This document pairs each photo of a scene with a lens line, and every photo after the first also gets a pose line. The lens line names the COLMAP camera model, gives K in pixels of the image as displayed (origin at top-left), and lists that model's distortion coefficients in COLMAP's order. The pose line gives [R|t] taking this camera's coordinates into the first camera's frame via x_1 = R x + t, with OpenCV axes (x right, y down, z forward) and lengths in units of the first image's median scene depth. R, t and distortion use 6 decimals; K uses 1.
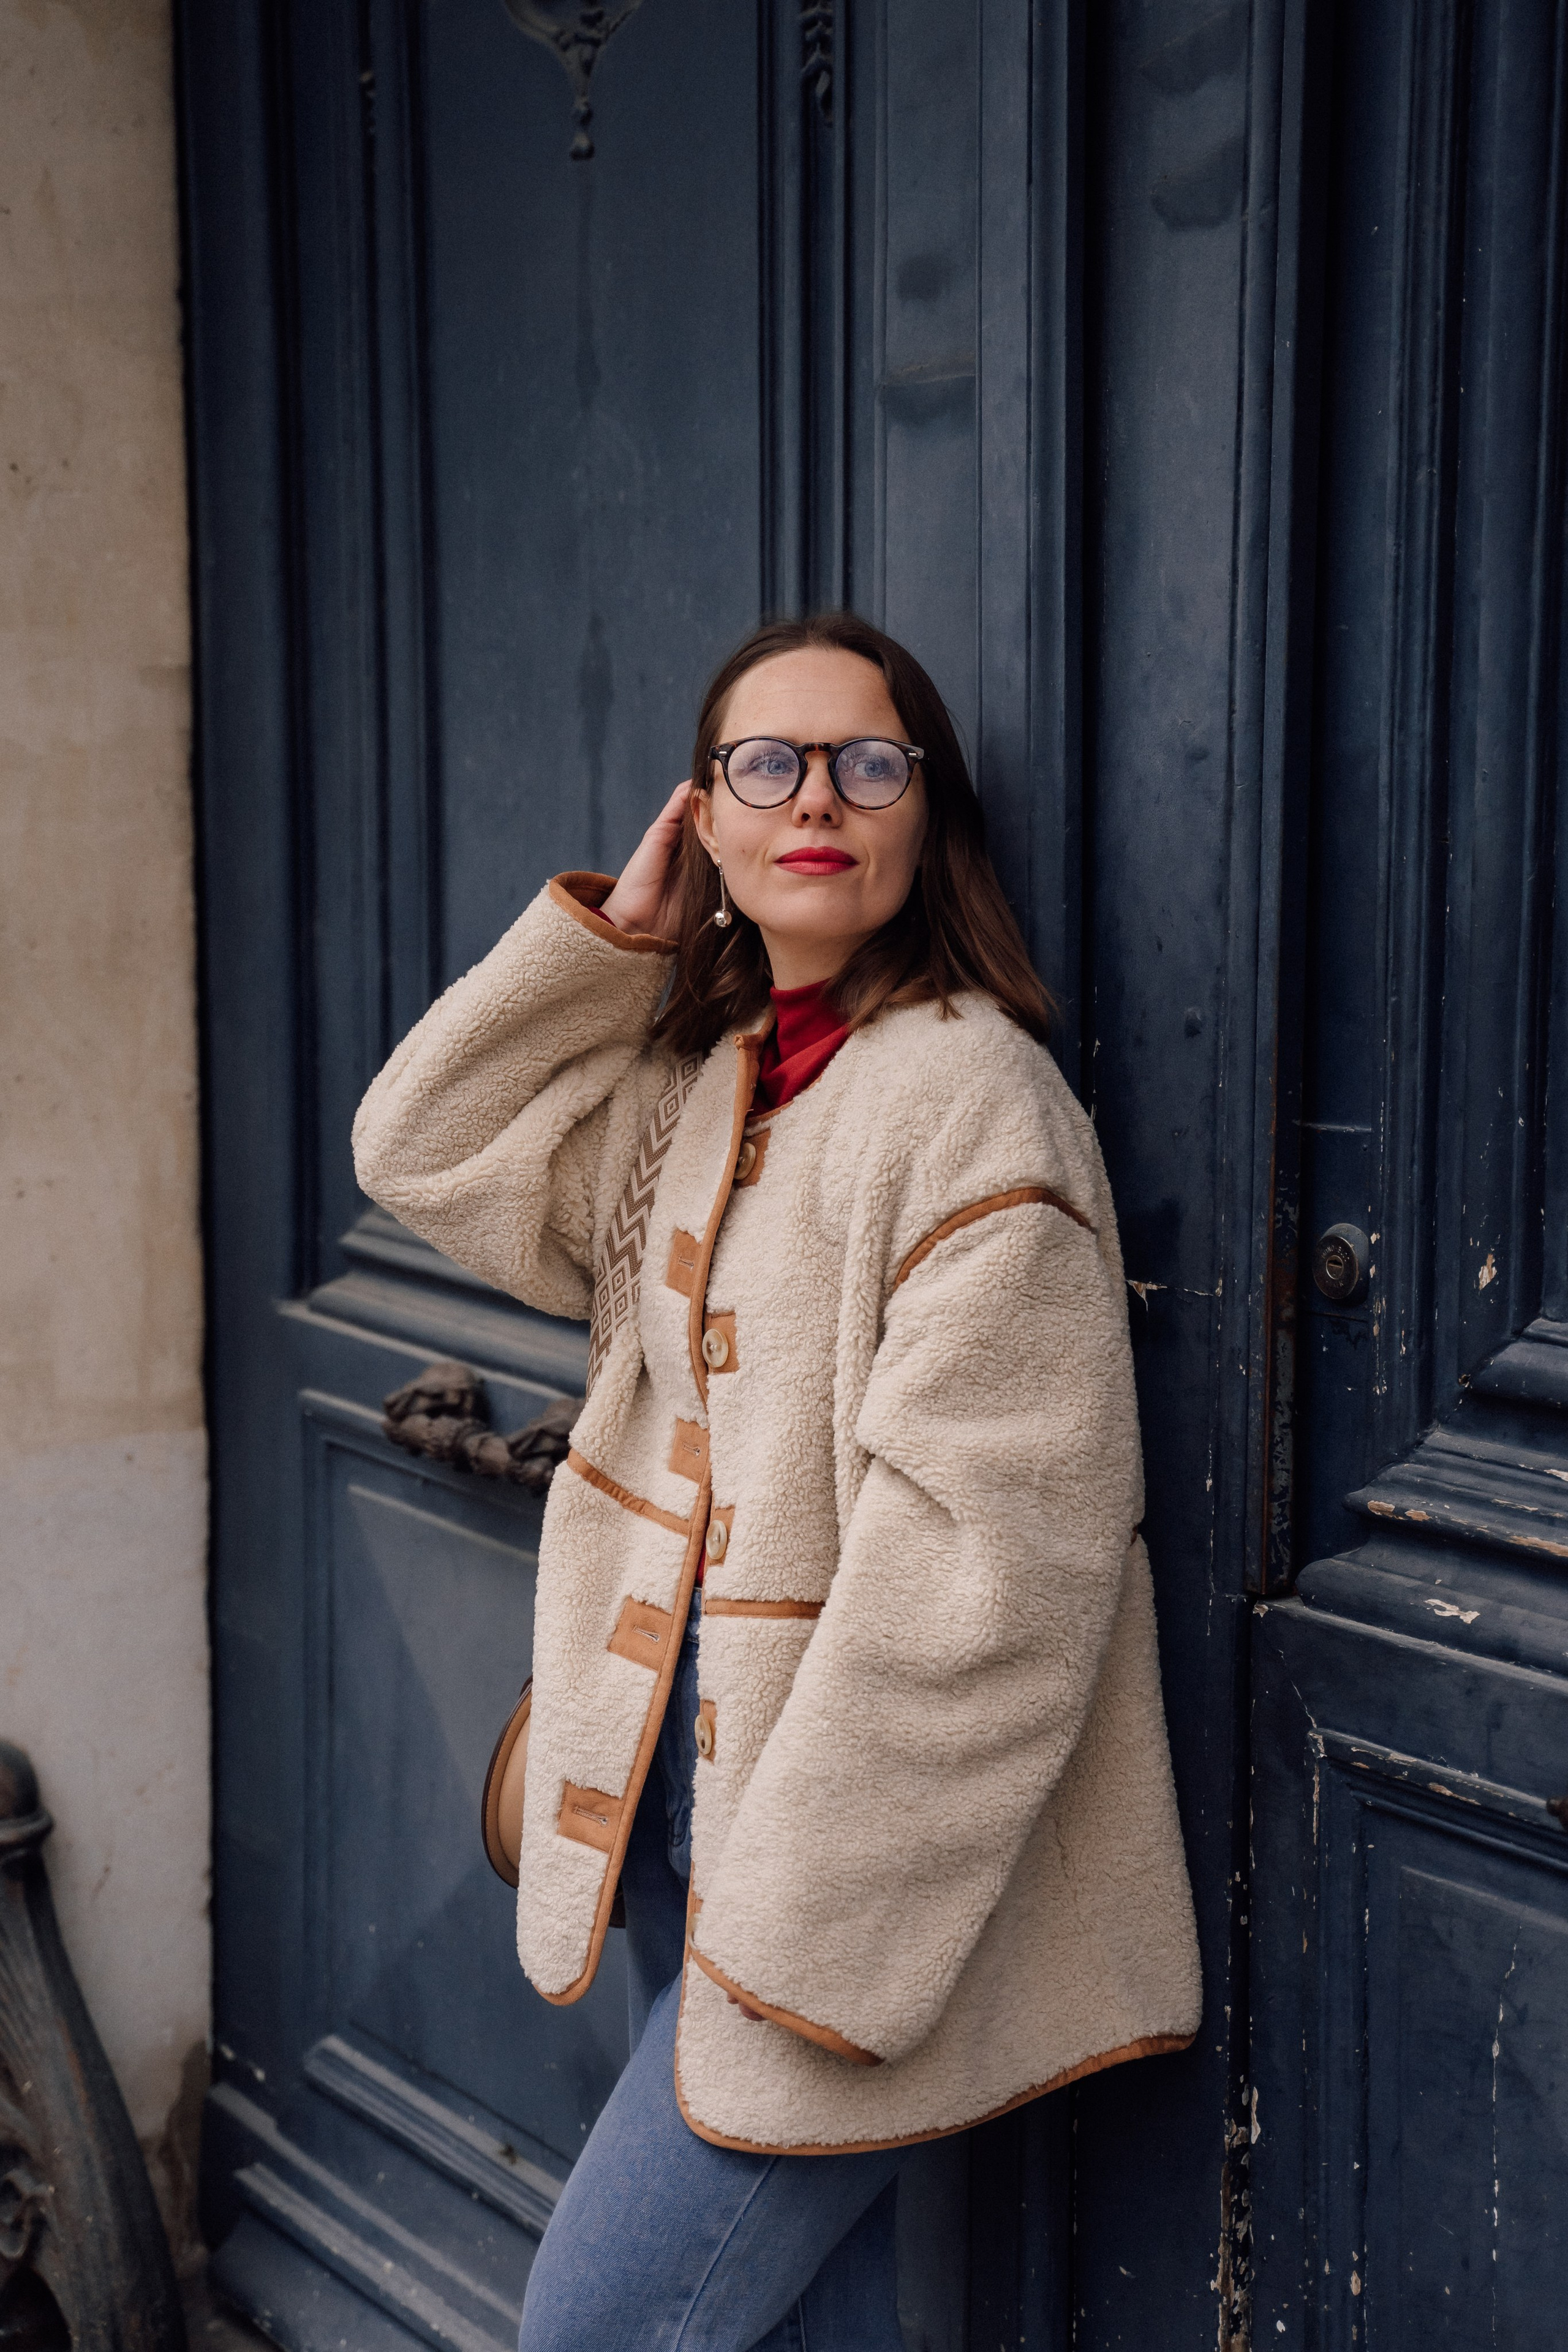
lens RADIAL K [[3602.1, 0, 784.0], [0, 3602.1, 1176.0], [0, 0, 1]] dist [0.124640, -0.017516]
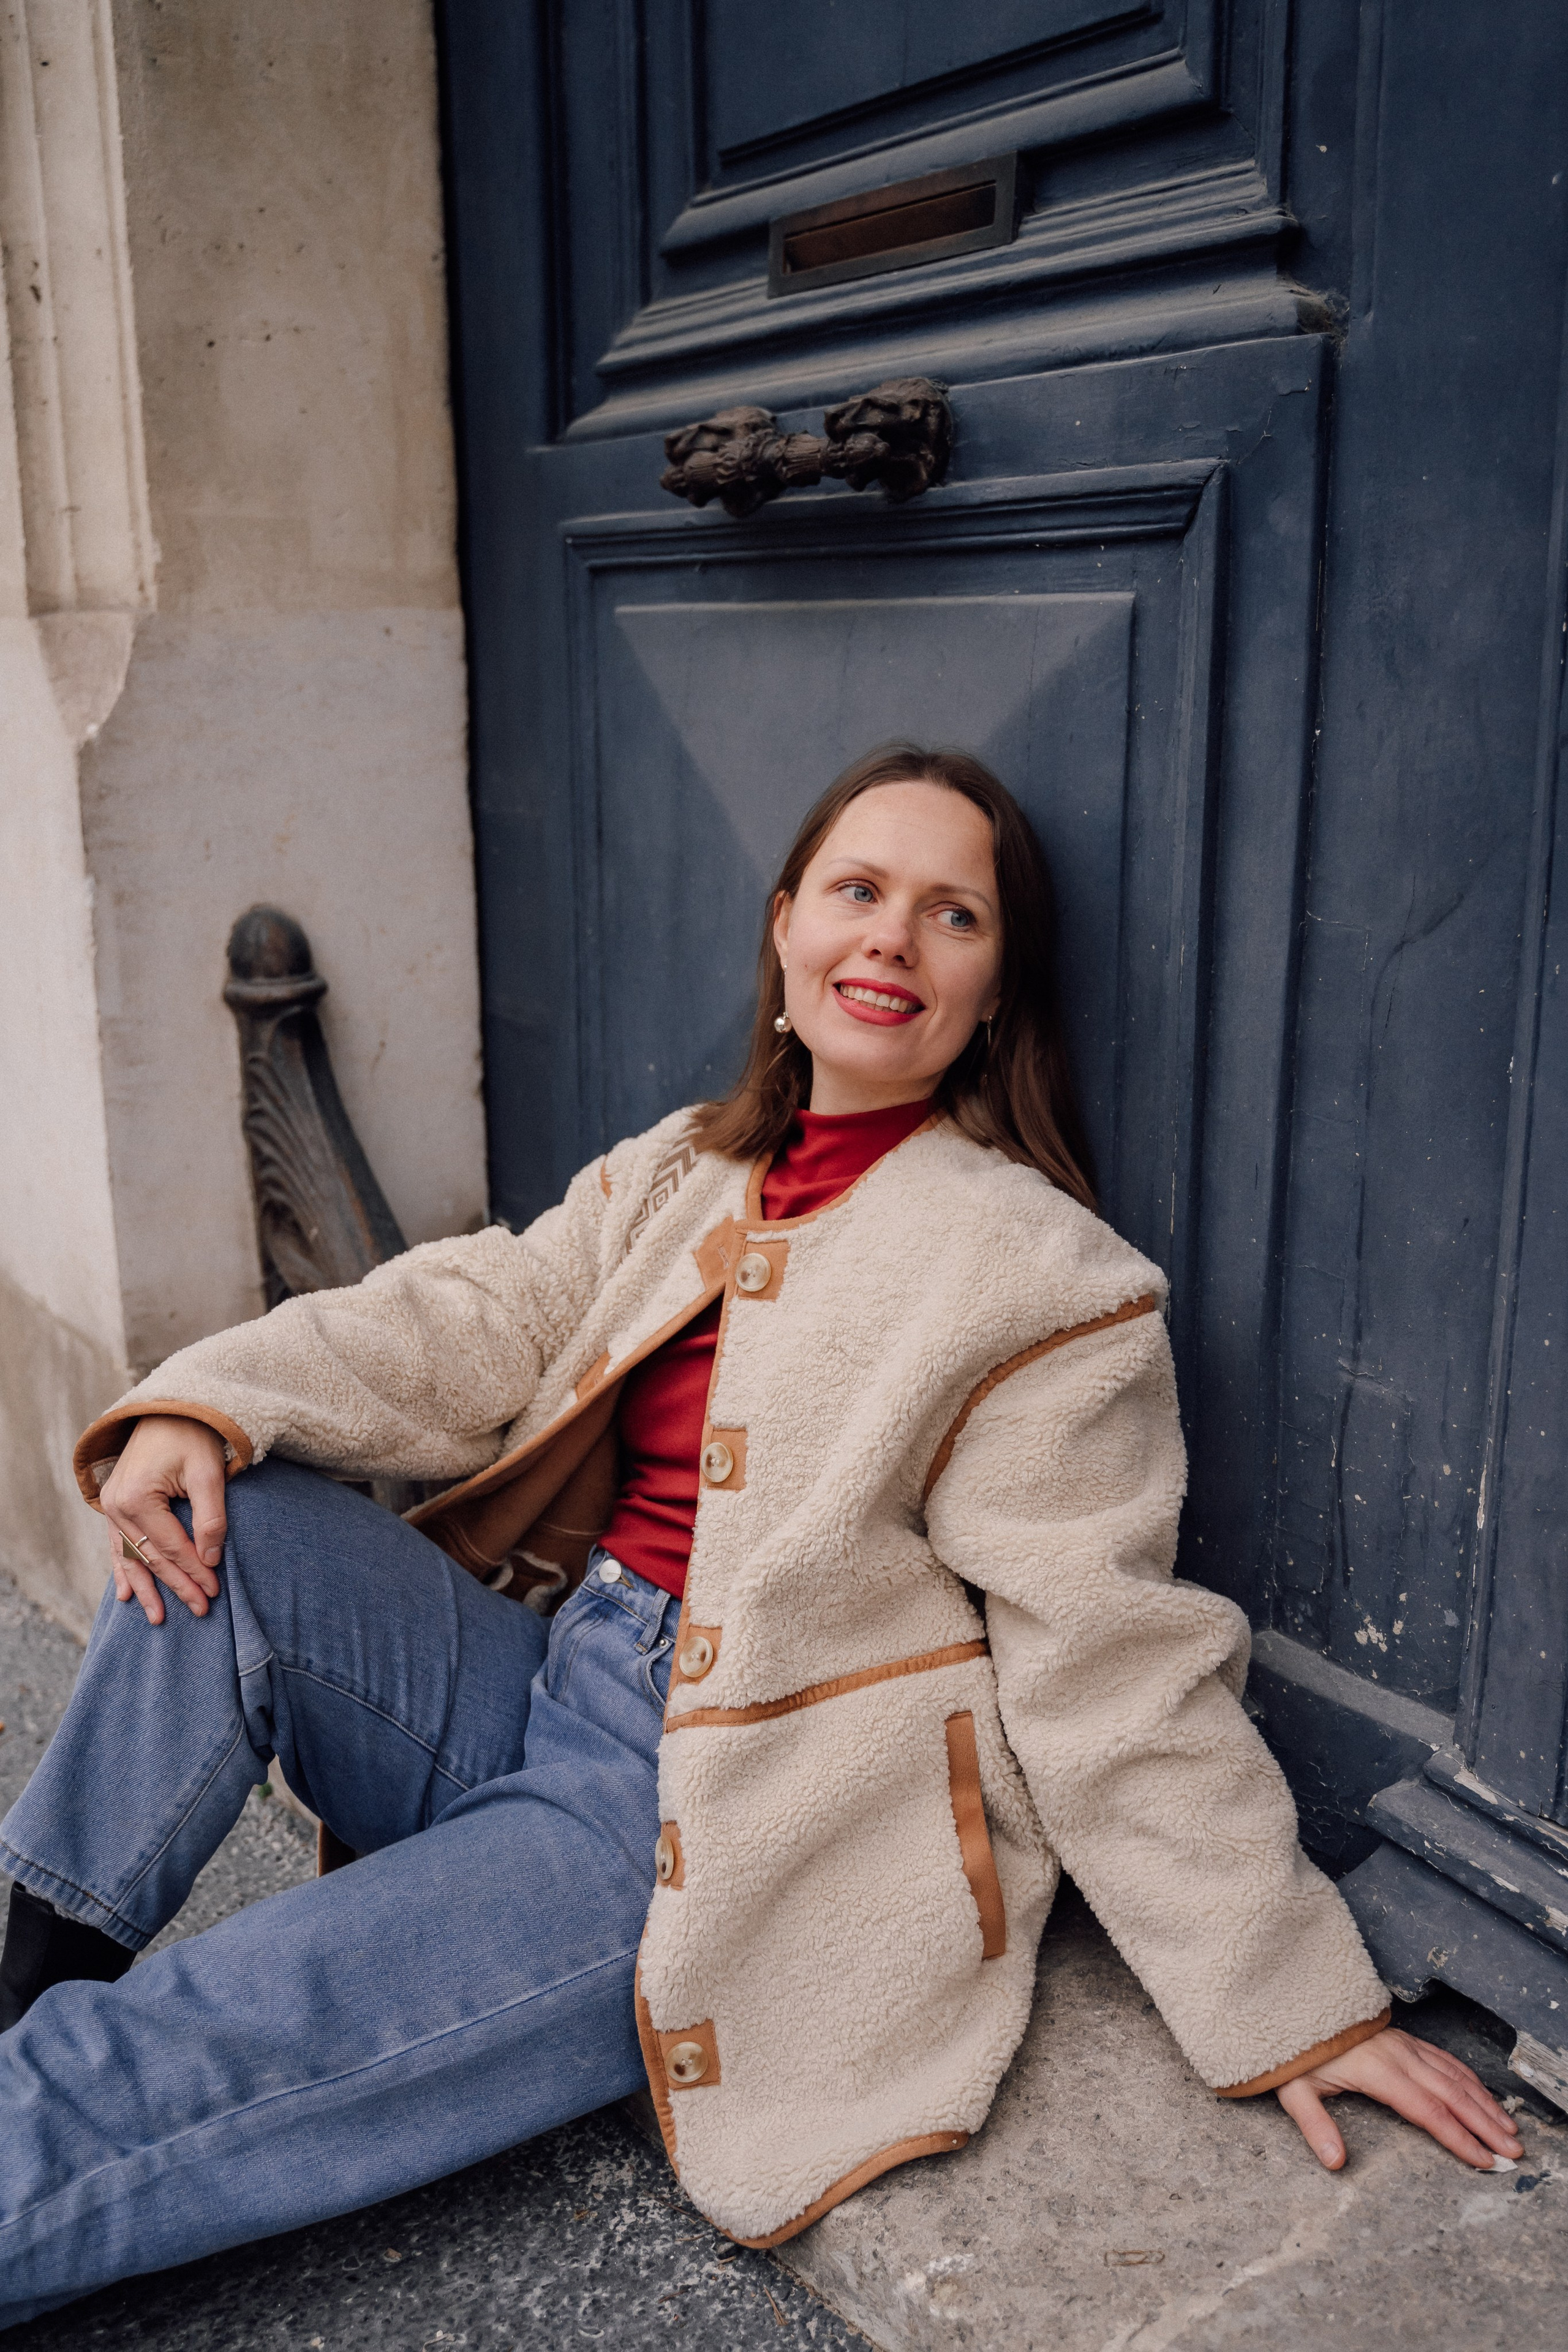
lens RADIAL K [[2100.3, 0, 784.0], [0, 2100.3, 1176.0], [0, 0, 1]] dist [-0.119391, 0.123198]
pose [[0.999861, -0.016666, 0.000275, -0.076187], [0.016482, 0.991004, 0.132815, 0.157126], [-0.002486, -0.132792, 0.991141, 0.423274]]
